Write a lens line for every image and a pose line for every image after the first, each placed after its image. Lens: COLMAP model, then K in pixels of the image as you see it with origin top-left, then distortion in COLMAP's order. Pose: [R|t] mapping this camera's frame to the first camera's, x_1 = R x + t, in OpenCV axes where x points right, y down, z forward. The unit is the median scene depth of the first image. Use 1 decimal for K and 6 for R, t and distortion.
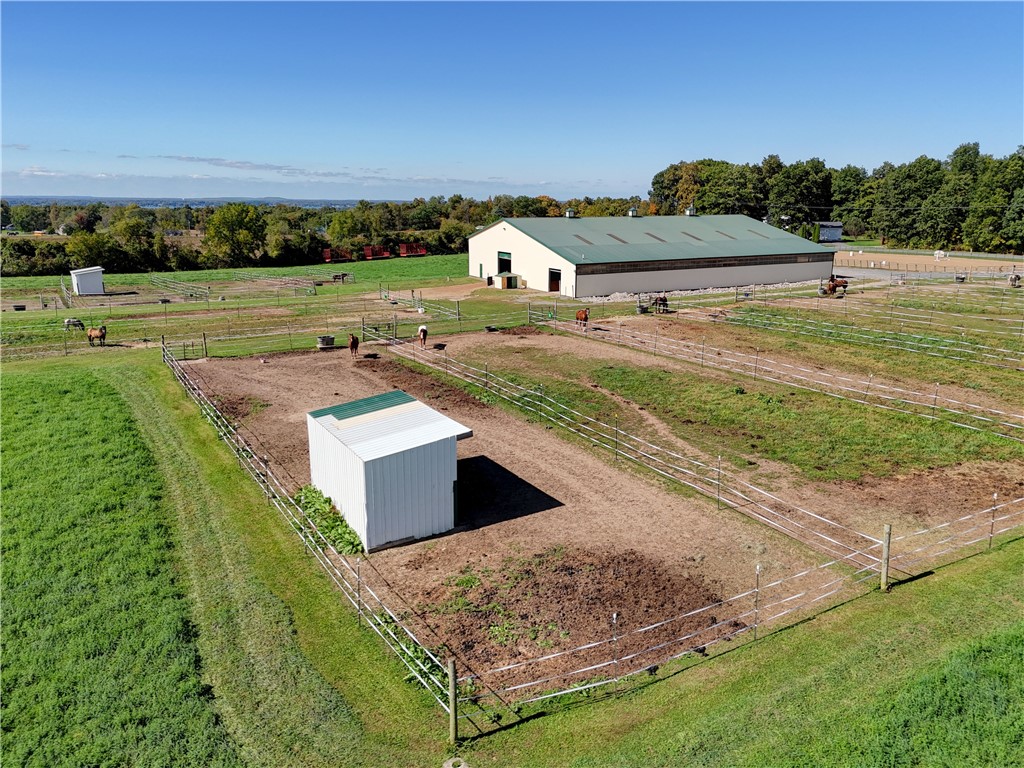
lens RADIAL K [[748.1, 0, 519.9], [0, 748.1, 382.4], [0, 0, 1]] dist [0.082843, -0.086222]
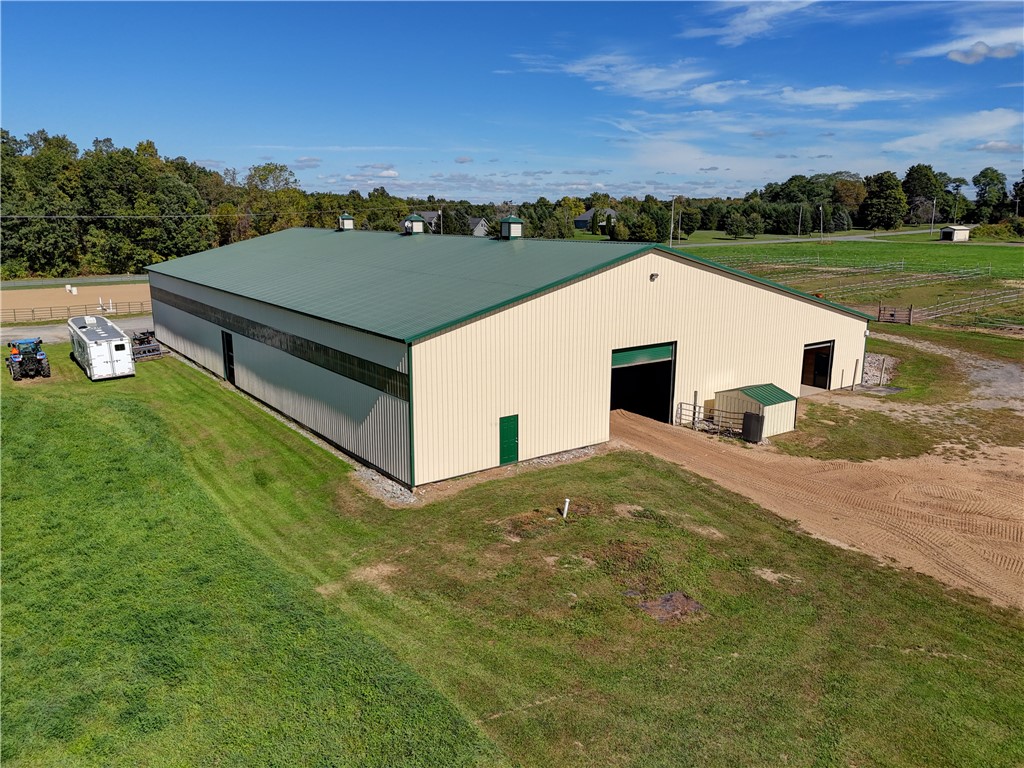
lens RADIAL K [[731.5, 0, 512.0], [0, 731.5, 384.0], [0, 0, 1]] dist [0.081945, -0.077645]
pose [[-0.134974, -0.222884, 0.965456, -0.613479], [0.234239, 0.939576, 0.249657, -0.473356], [-0.962764, 0.259845, -0.074611, 2.038916]]
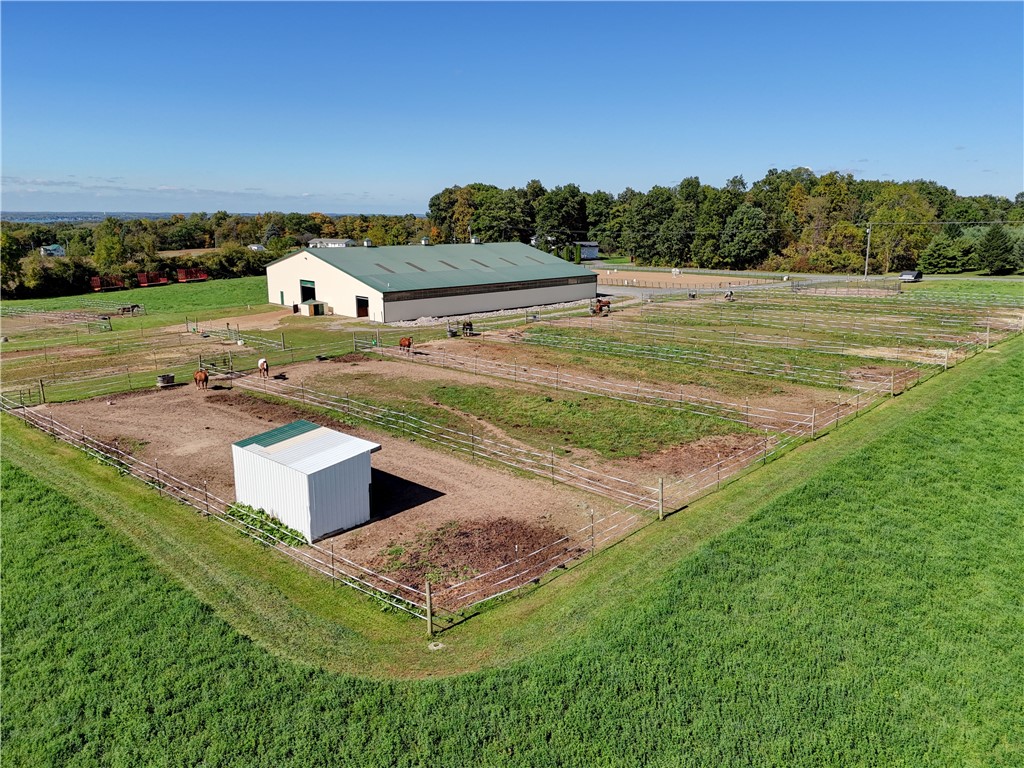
lens RADIAL K [[748.1, 0, 519.9], [0, 748.1, 382.4], [0, 0, 1]] dist [0.082843, -0.086222]
pose [[0.956136, -0.065212, 0.285573, -0.087836], [0.069921, 0.997533, -0.006312, -0.009620], [-0.284456, 0.026002, 0.958336, -0.161481]]
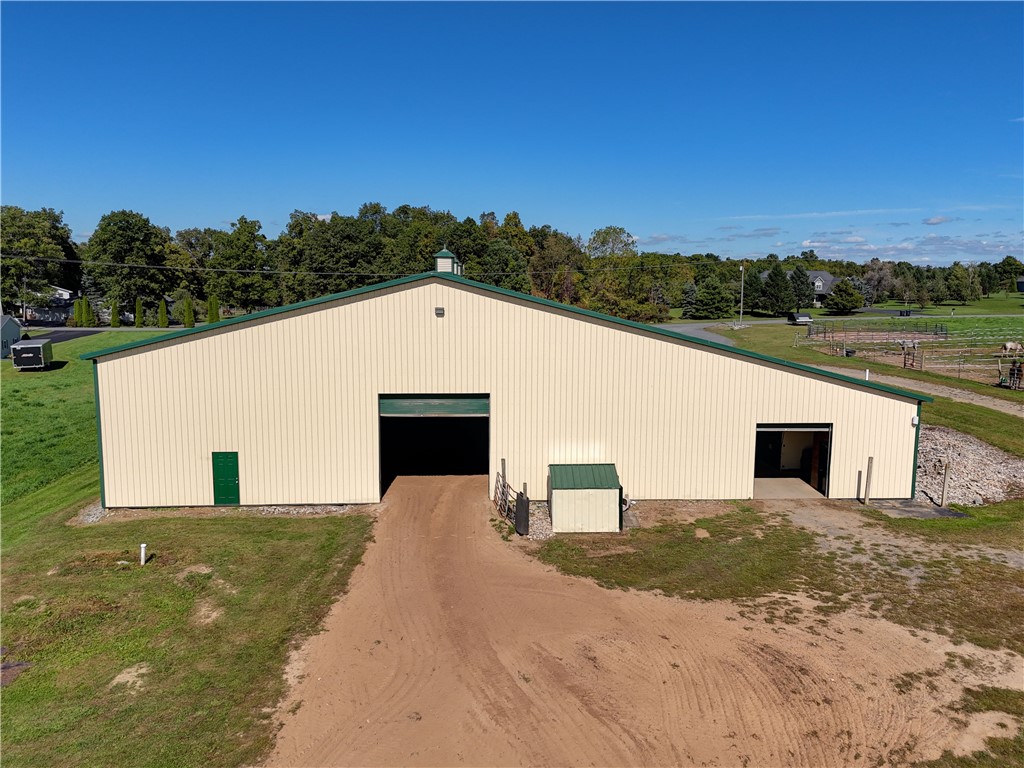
lens RADIAL K [[748.1, 0, 519.9], [0, 748.1, 382.4], [0, 0, 1]] dist [0.082843, -0.086222]
pose [[0.415633, -0.122041, 0.901307, -0.471375], [0.213688, 0.976322, 0.033658, -0.339613], [-0.884074, 0.178609, 0.431870, 1.609029]]
